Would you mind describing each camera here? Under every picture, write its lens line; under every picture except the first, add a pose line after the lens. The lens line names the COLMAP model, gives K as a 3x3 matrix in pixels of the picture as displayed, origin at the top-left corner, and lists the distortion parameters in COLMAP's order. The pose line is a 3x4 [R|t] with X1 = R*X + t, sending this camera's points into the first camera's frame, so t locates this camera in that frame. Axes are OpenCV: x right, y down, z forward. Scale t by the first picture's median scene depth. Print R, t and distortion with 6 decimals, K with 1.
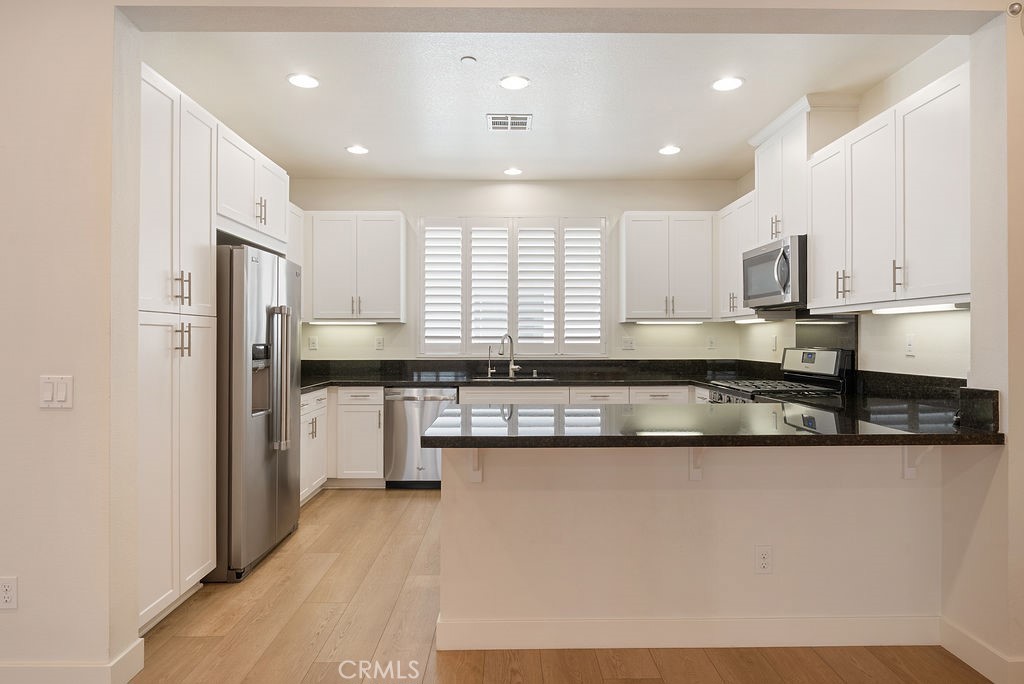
lens RADIAL K [[590.2, 0, 512.0], [0, 590.2, 342.0], [0, 0, 1]] dist [-0.000205, -0.000105]
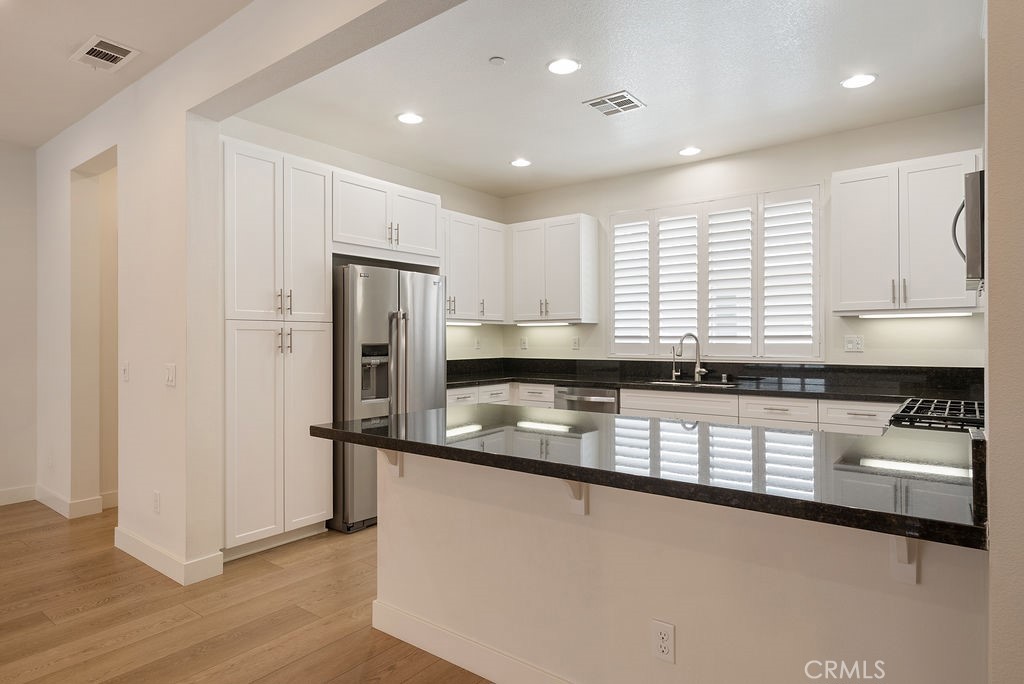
lens RADIAL K [[574.8, 0, 512.0], [0, 574.8, 342.0], [0, 0, 1]] dist [0.003662, 0.000979]
pose [[0.787202, 0.000392, -0.616696, 0.314647], [-0.000620, 1.000000, -0.000155, 0.000322], [0.616695, 0.000504, 0.787202, 0.143192]]
